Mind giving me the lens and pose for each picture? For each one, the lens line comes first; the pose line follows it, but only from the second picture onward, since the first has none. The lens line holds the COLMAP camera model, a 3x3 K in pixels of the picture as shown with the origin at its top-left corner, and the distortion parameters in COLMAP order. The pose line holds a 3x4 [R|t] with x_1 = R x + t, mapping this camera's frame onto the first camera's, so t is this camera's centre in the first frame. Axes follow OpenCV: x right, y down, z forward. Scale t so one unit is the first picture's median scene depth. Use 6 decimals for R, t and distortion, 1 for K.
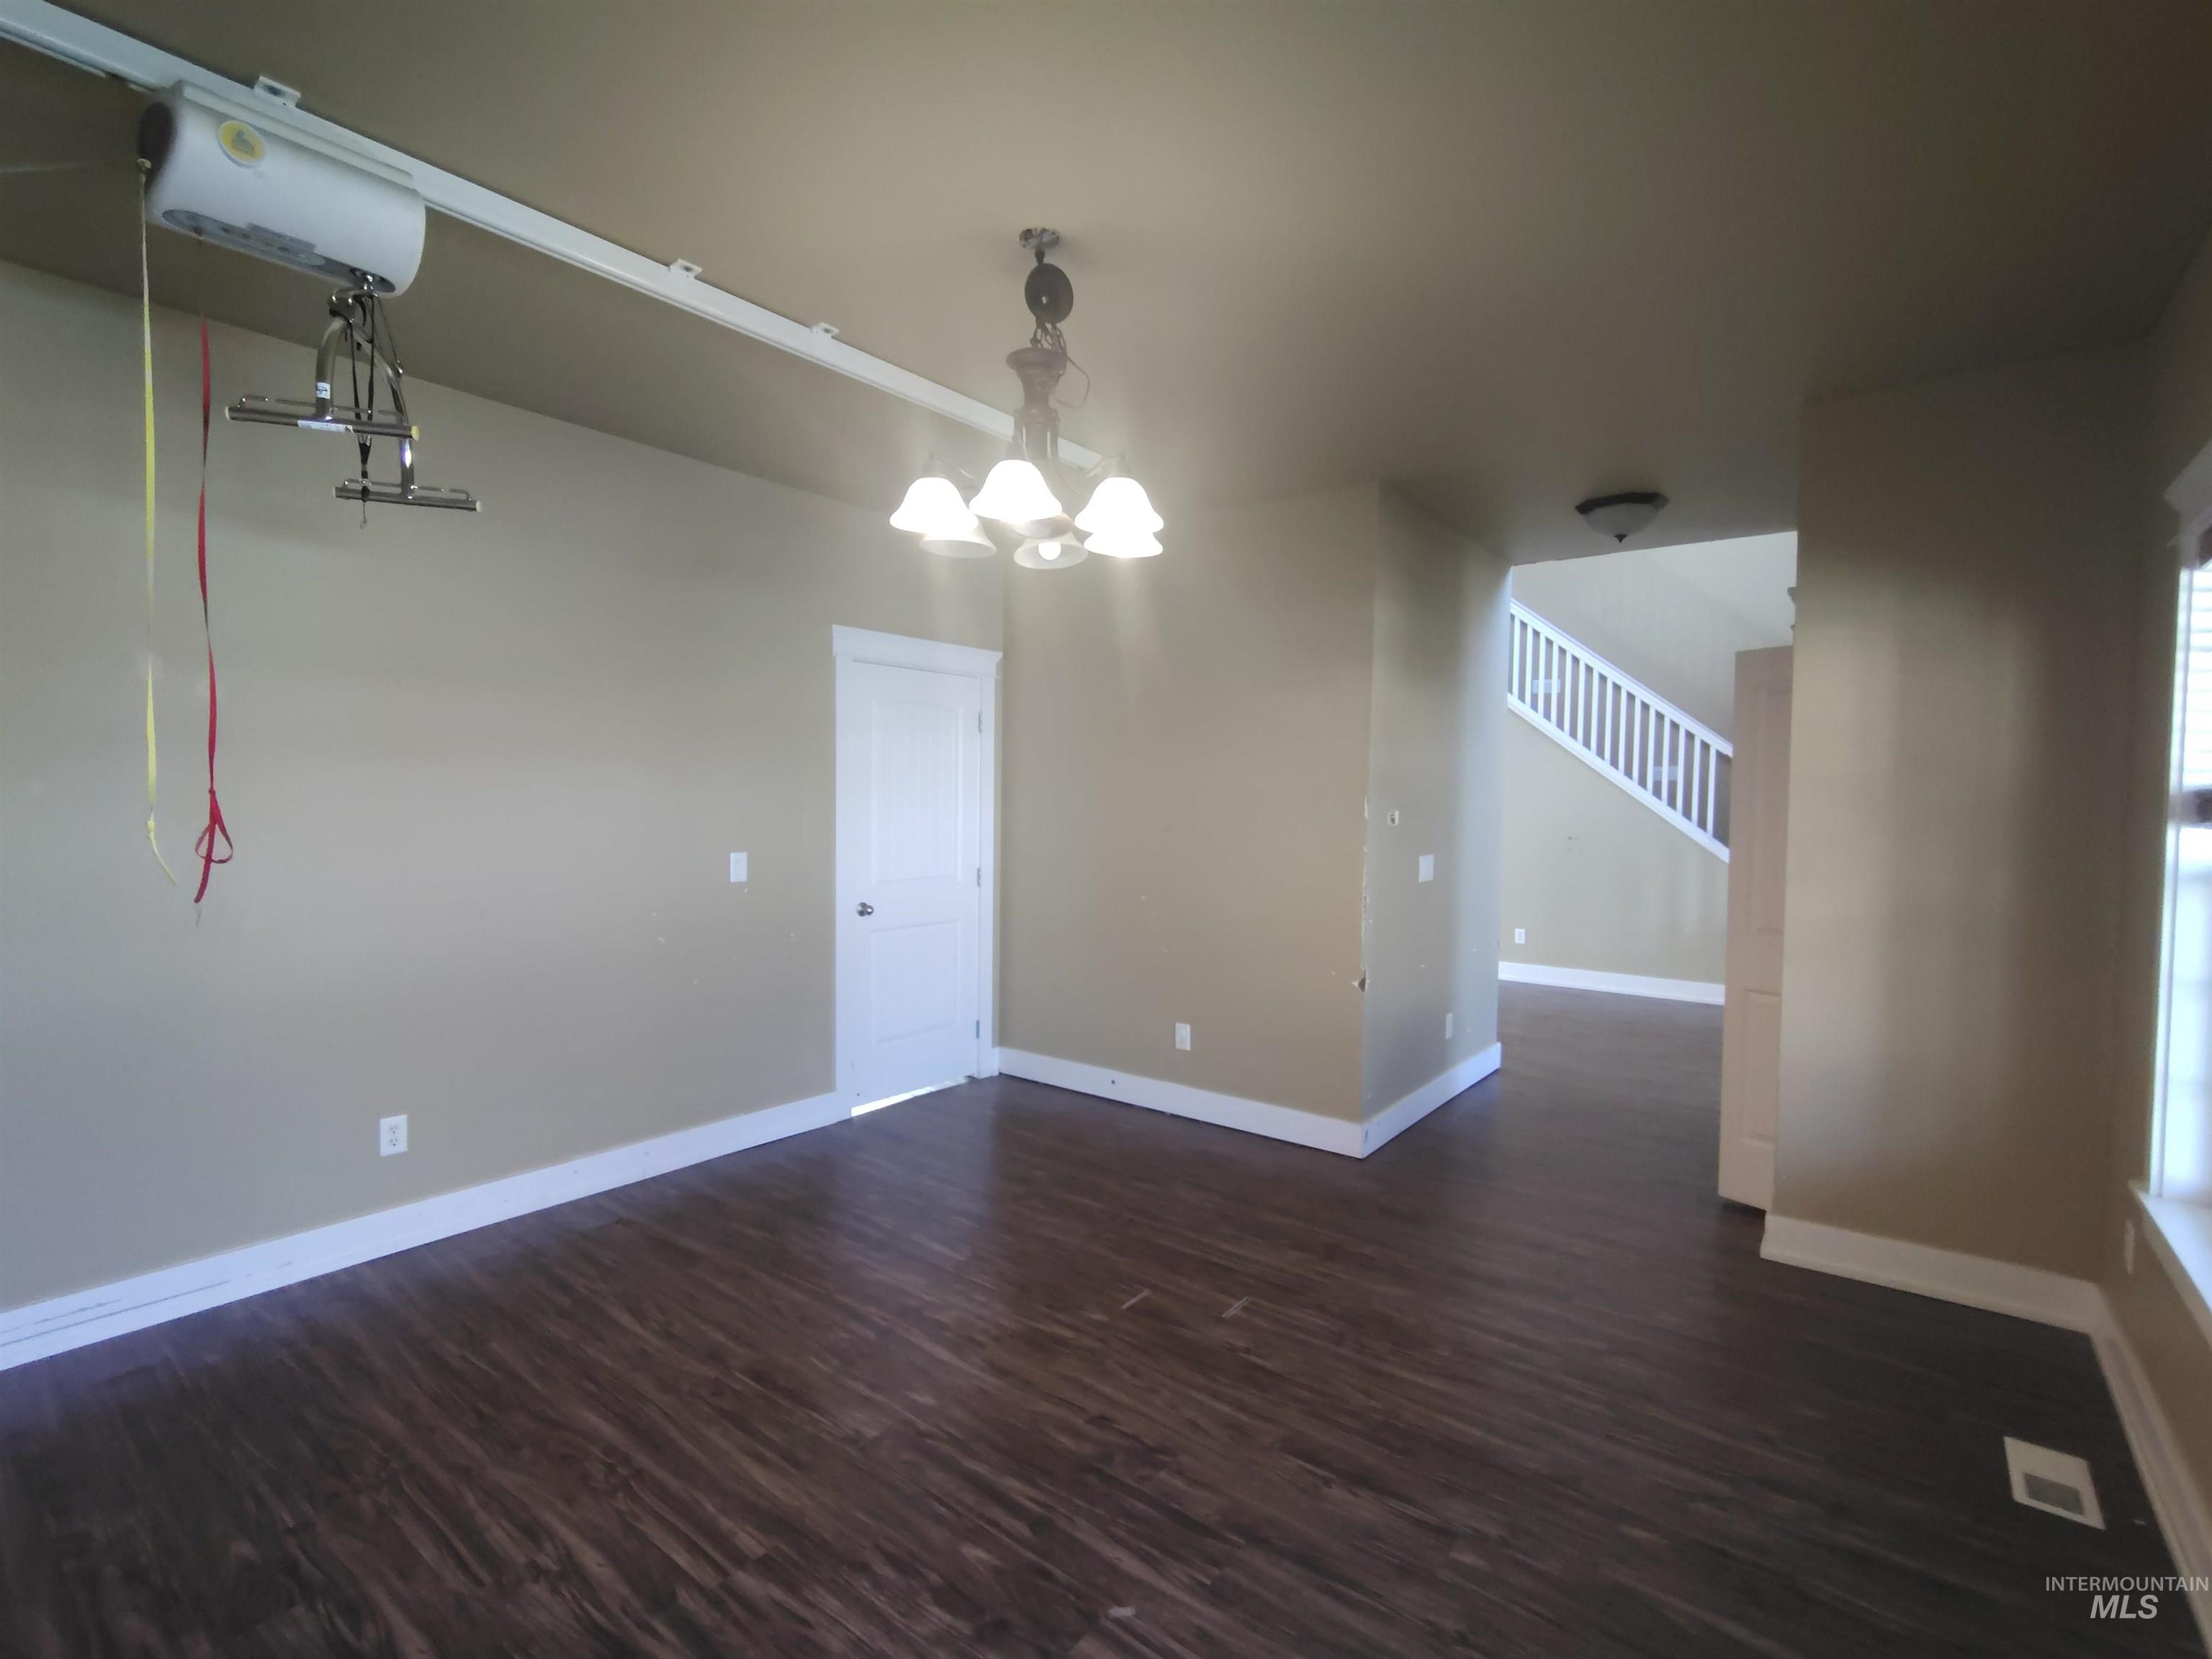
lens RADIAL K [[1034.5, 0, 1102.2], [0, 1034.5, 841.8], [0, 0, 1]] dist [-0.010712, 0.006180]
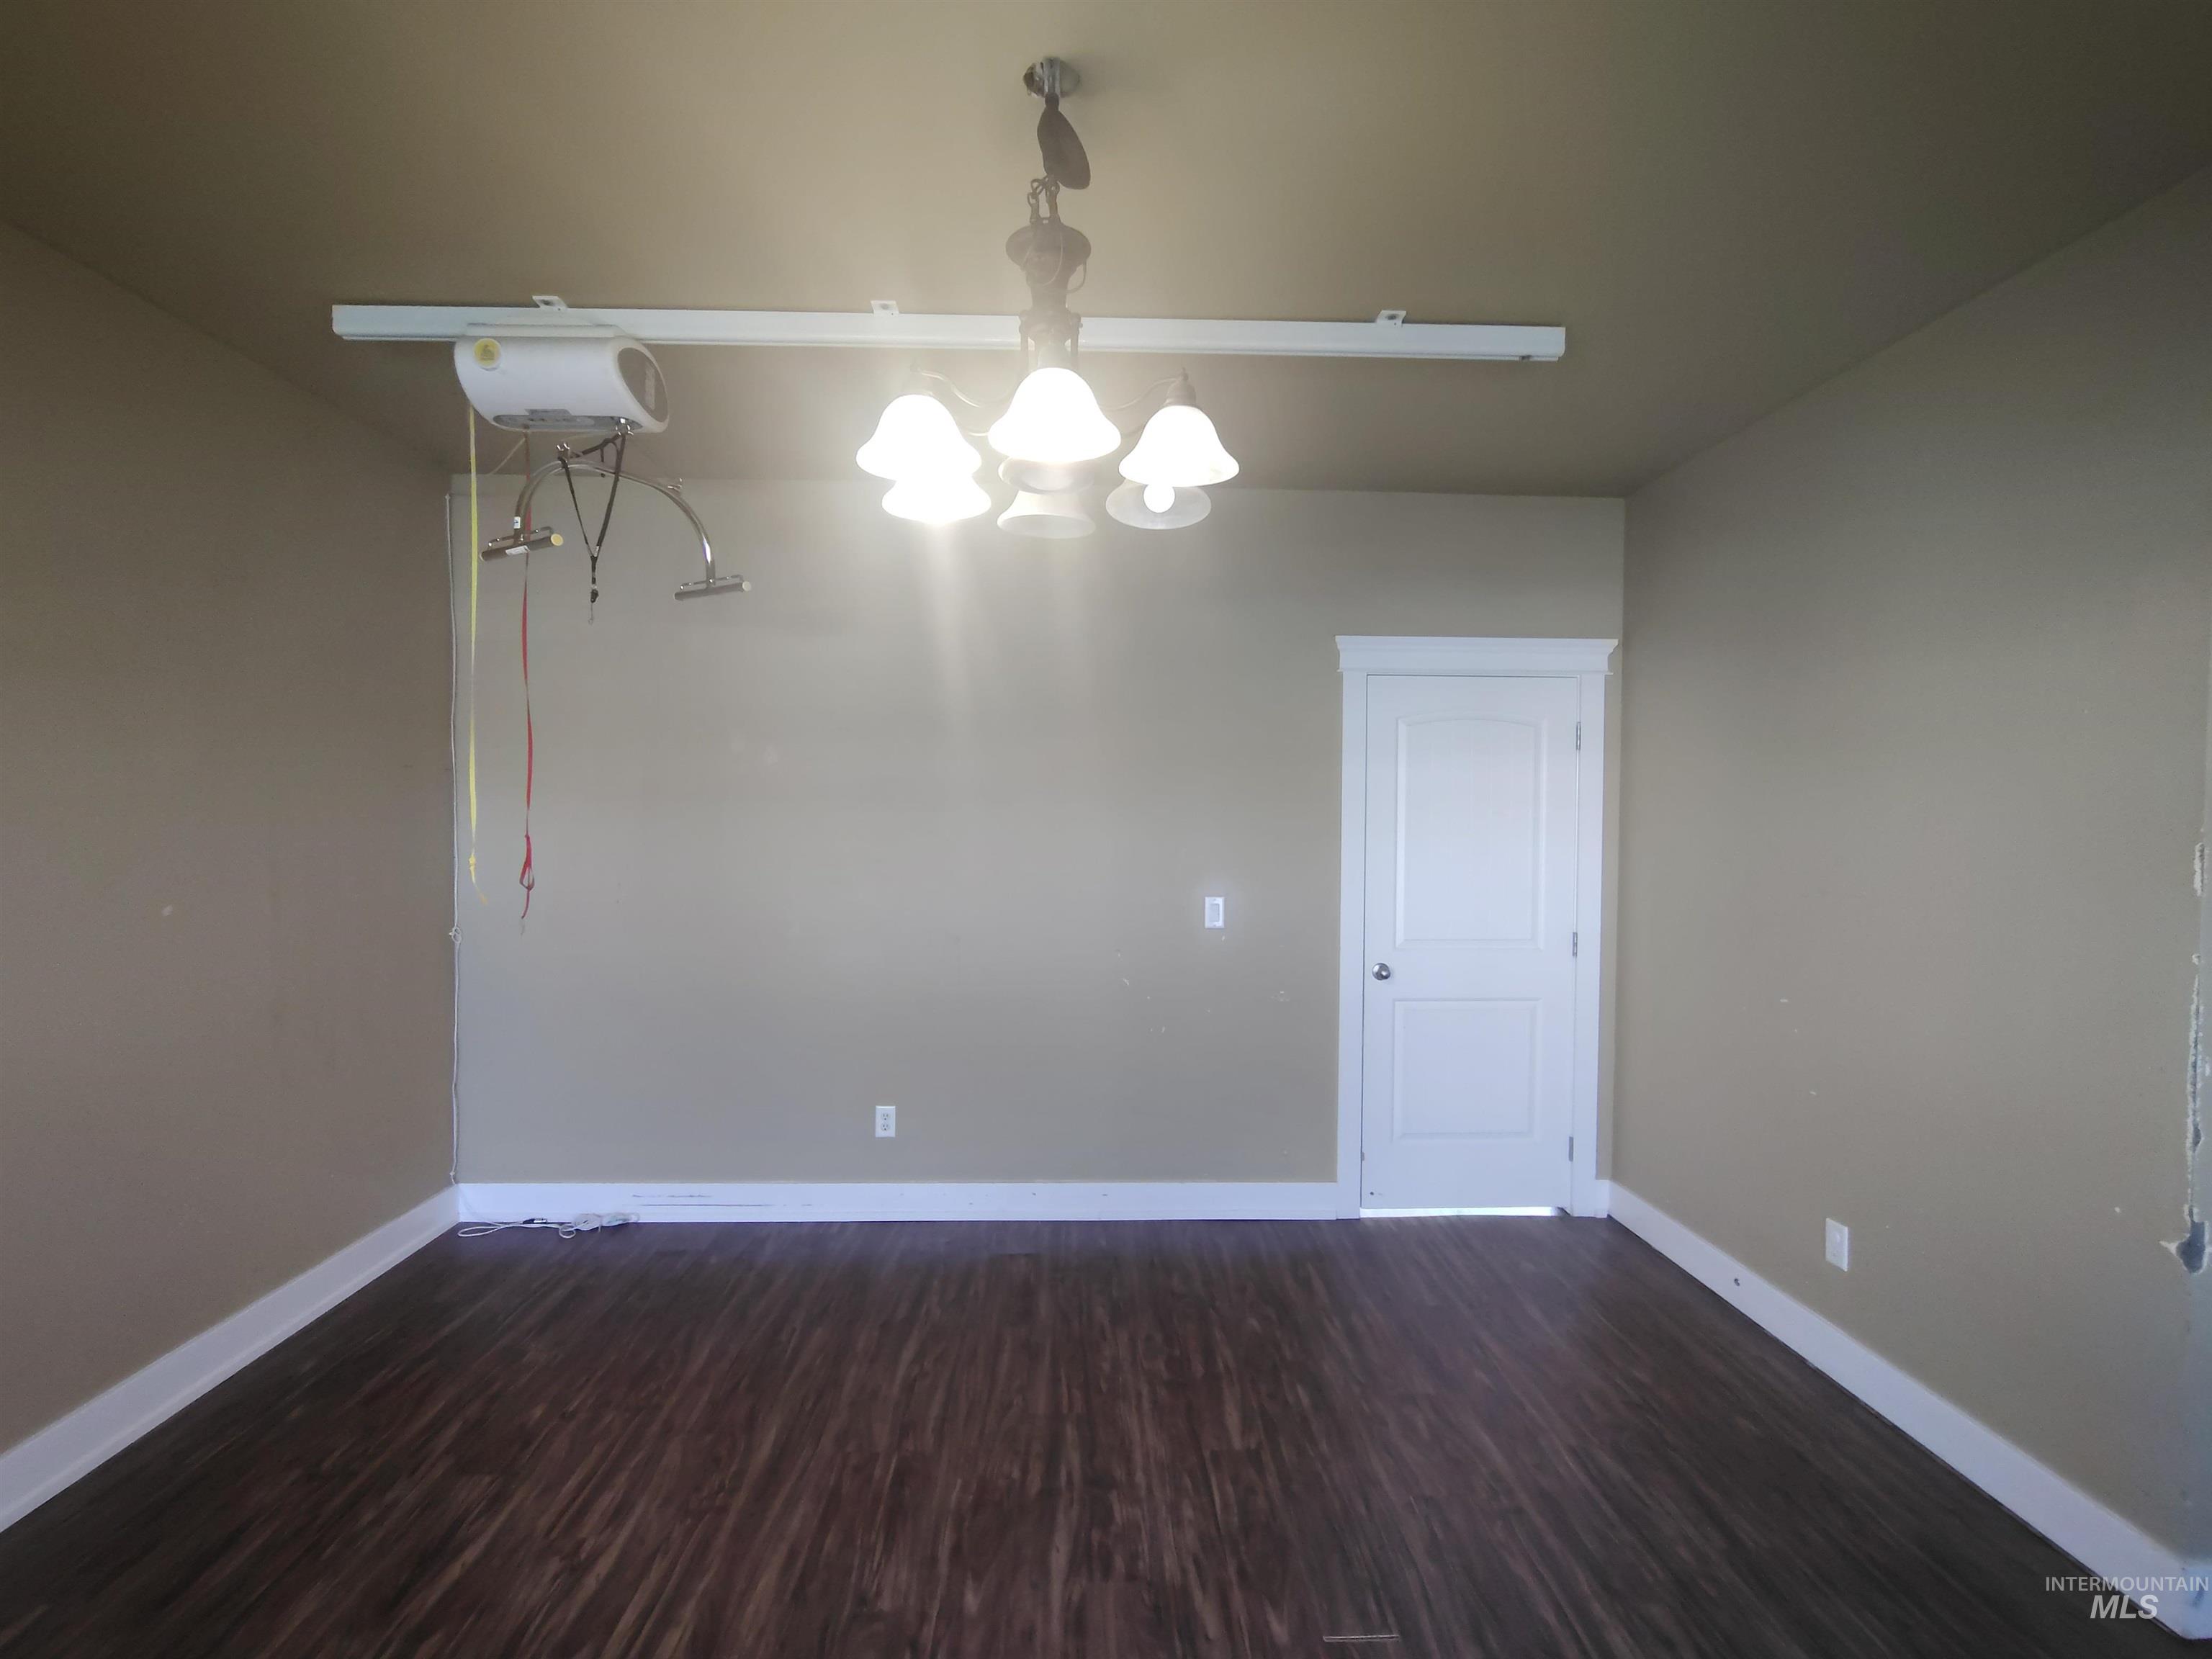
lens RADIAL K [[1034.5, 0, 1102.2], [0, 1034.5, 841.8], [0, 0, 1]] dist [-0.010712, 0.006180]
pose [[0.634518, 0.010840, -0.772832, 0.419102], [-0.033497, 0.999348, -0.013485, -0.031487], [0.772182, 0.034444, 0.634468, 0.464445]]
